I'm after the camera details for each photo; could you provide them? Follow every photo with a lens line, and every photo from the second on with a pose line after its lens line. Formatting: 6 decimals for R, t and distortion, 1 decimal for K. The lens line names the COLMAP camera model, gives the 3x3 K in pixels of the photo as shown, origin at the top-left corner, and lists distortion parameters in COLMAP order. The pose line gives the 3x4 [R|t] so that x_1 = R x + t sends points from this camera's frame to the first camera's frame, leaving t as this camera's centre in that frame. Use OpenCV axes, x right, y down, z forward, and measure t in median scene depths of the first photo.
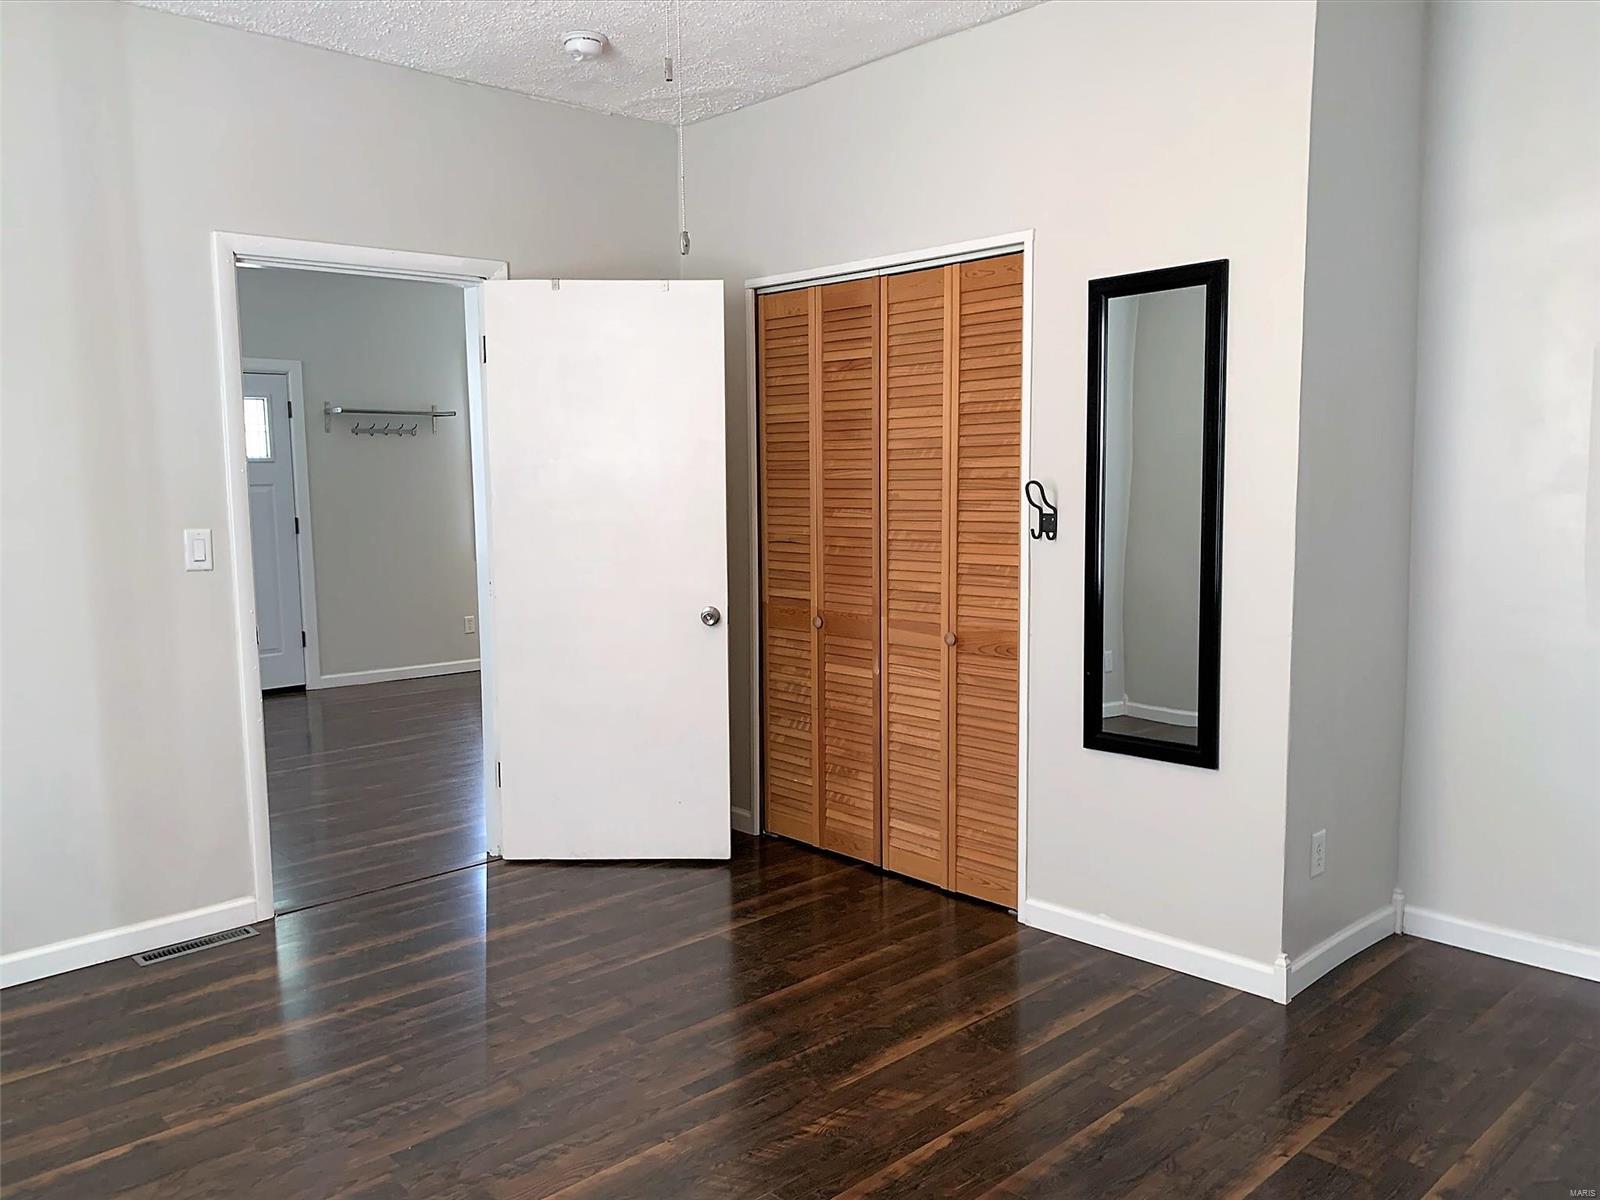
lens RADIAL K [[1237.3, 0, 800.0], [0, 1237.3, 600.0], [0, 0, 1]] dist [-0.007102, -0.004011]
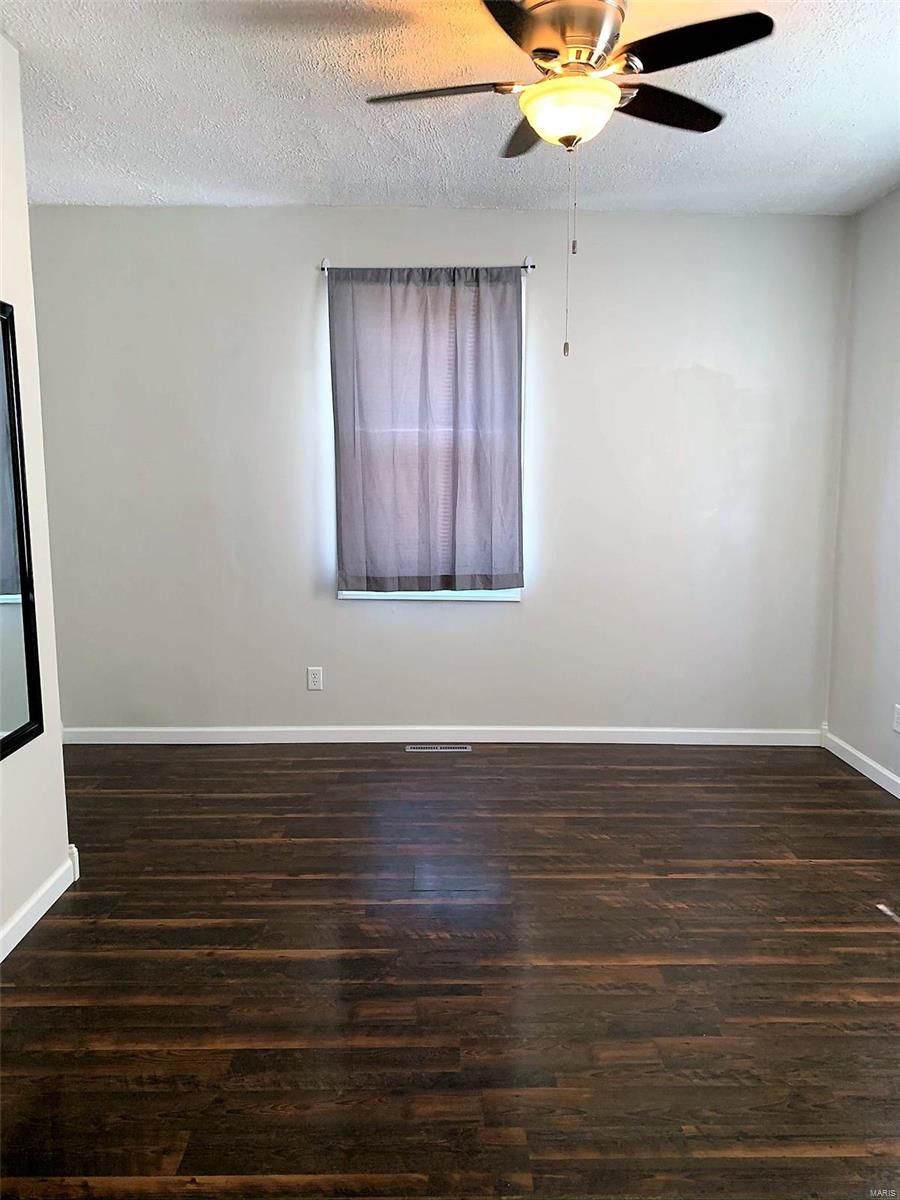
lens RADIAL K [[928.0, 0, 450.0], [0, 928.0, 600.0], [0, 0, 1]] dist [-0.007102, -0.004011]
pose [[-0.737821, -0.075224, 0.670791, -0.664080], [0.078326, 0.977516, 0.195774, -0.162357], [-0.670436, 0.196987, -0.715340, 1.622806]]
